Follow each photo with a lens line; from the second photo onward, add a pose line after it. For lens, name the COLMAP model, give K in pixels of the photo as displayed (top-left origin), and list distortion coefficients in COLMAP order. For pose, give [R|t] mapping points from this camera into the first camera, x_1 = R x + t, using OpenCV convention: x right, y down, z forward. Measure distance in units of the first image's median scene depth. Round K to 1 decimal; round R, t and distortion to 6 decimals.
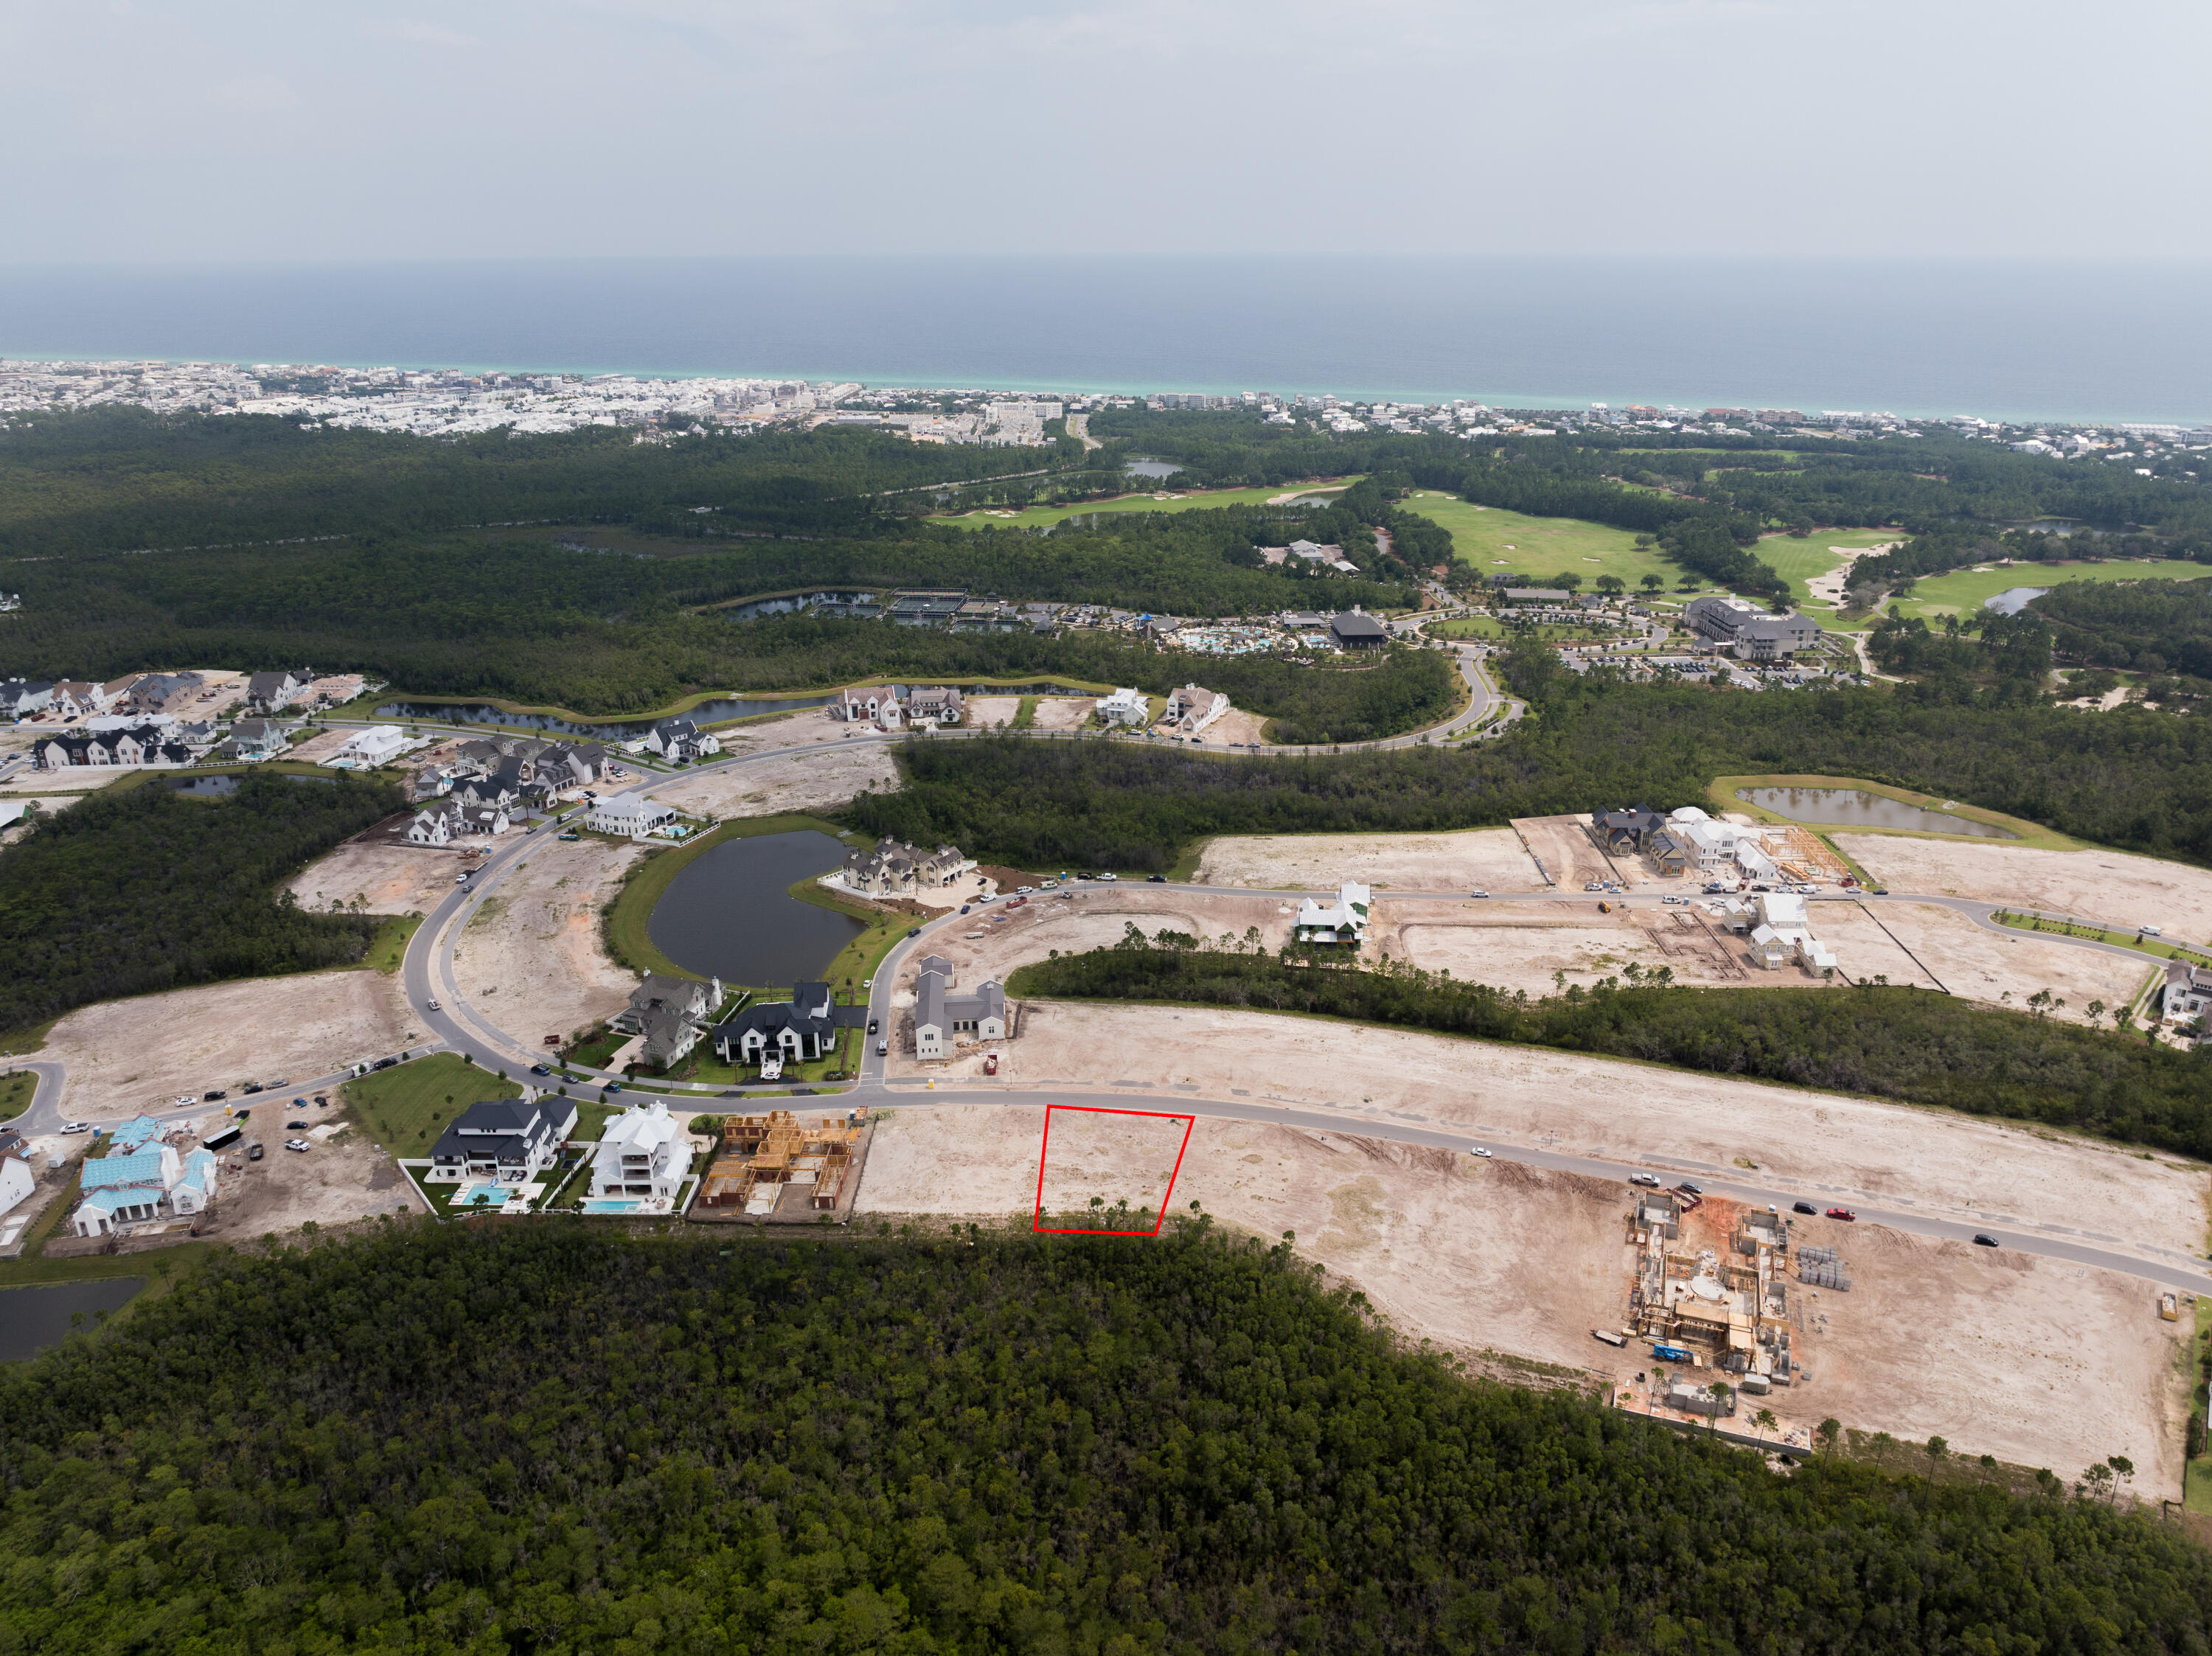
lens RADIAL K [[1548.8, 0, 1112.7], [0, 1548.8, 829.3], [0, 0, 1]] dist [-0.034407, 0.020957]
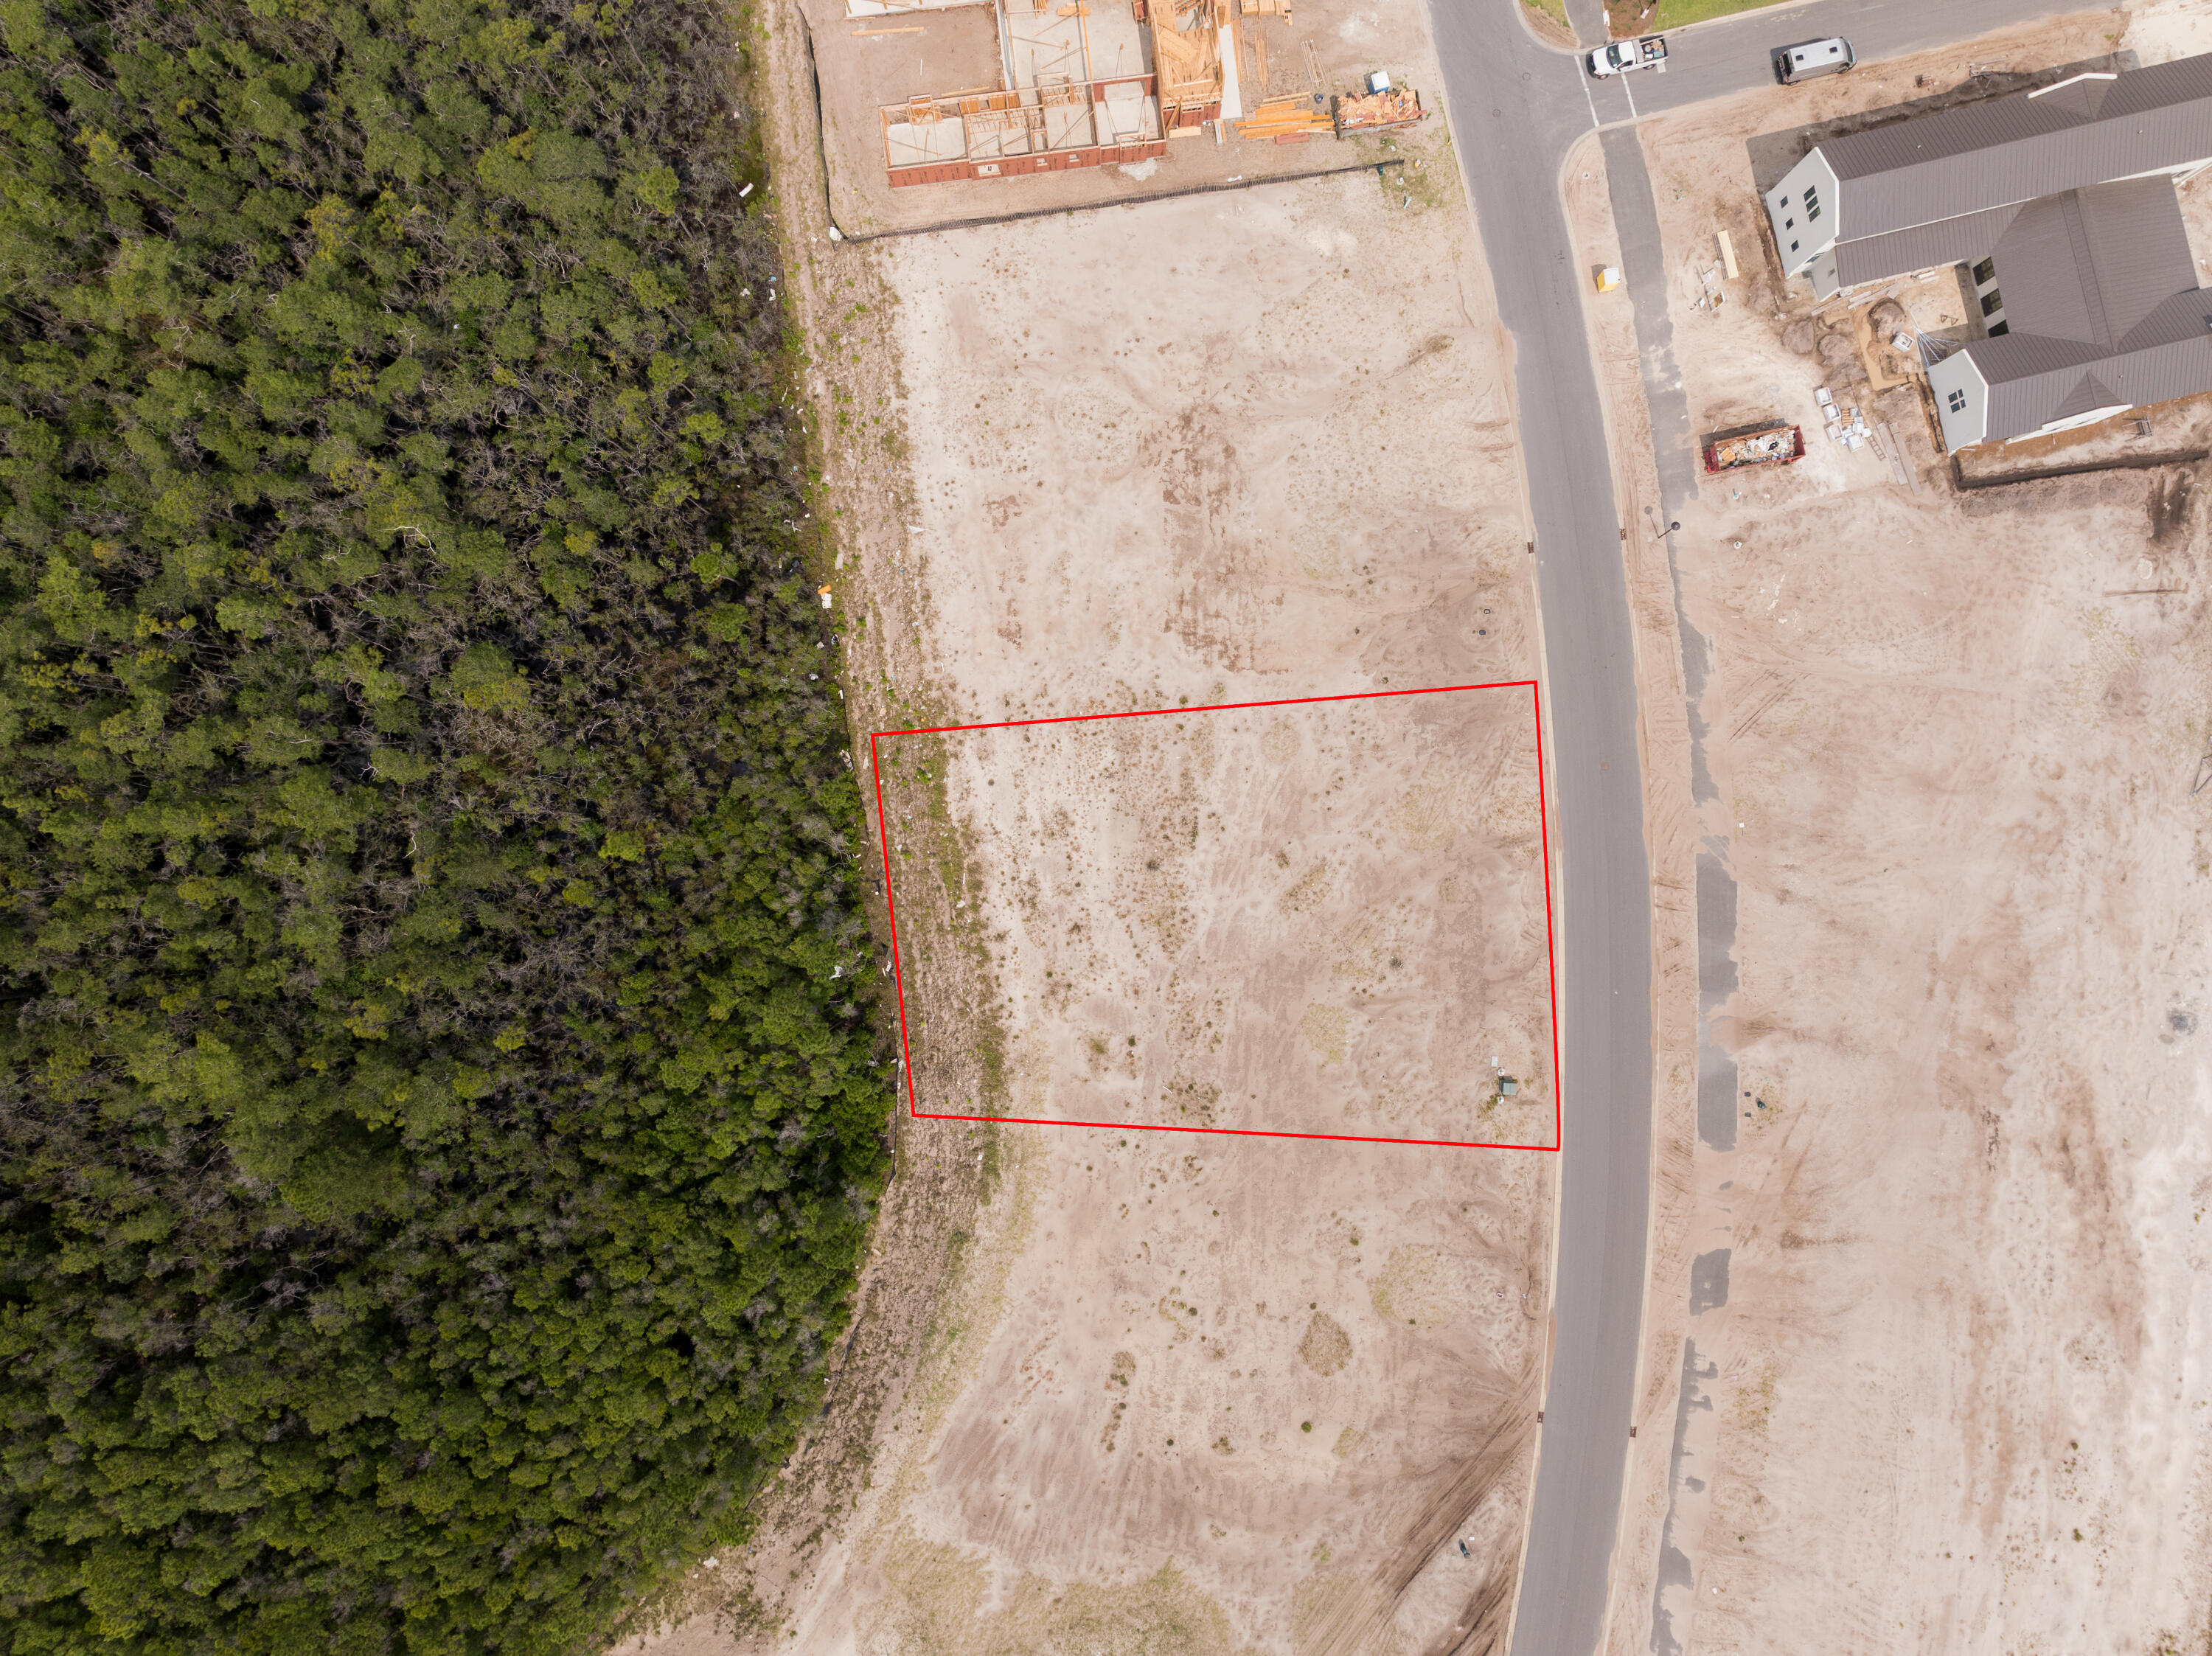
lens RADIAL K [[1525.0, 0, 1106.0], [0, 1525.0, 828.0], [0, 0, 1]] dist [-0.039517, 0.024886]
pose [[0.145043, 0.989425, 0.000927, -0.021745], [-0.346061, 0.049852, 0.936887, -0.066475], [0.926933, -0.136209, 0.349632, 0.687907]]
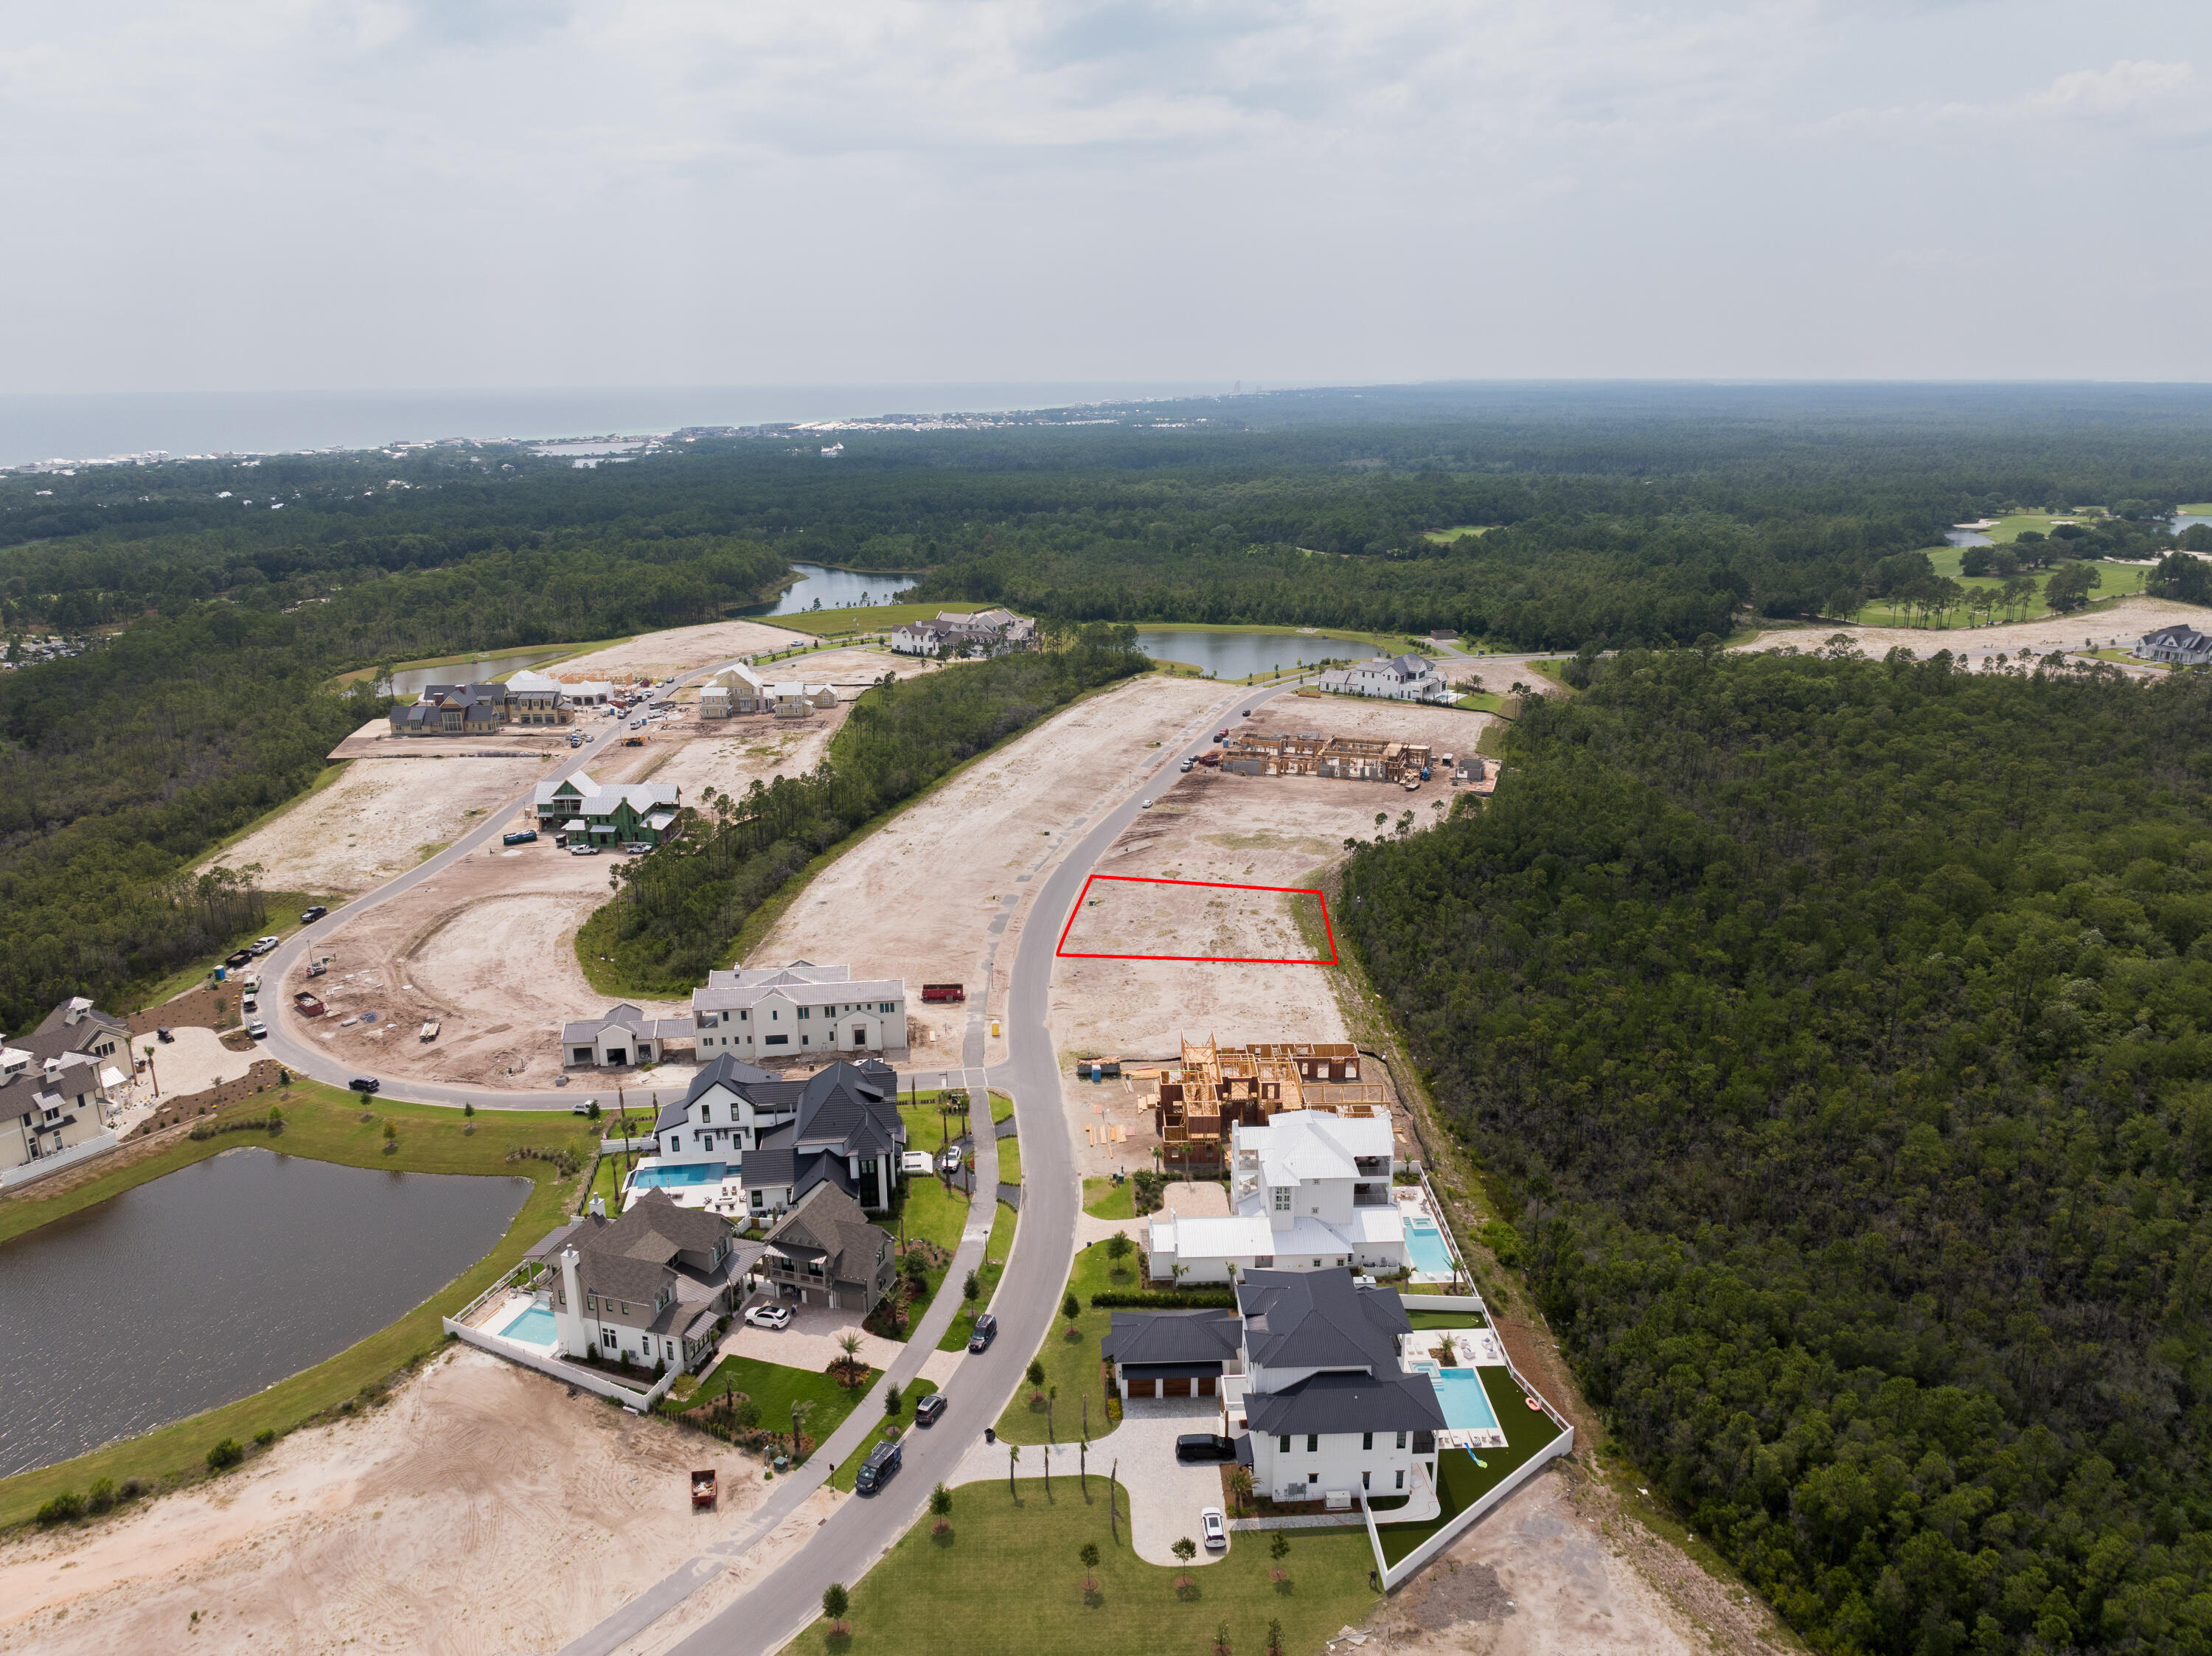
lens RADIAL K [[1548.8, 0, 1112.7], [0, 1548.8, 829.3], [0, 0, 1]] dist [-0.034407, 0.020957]
pose [[-0.038217, -0.279323, 0.959436, -0.606067], [0.360677, 0.891558, 0.273928, -0.052871], [-0.931908, 0.356515, 0.066673, 0.772949]]
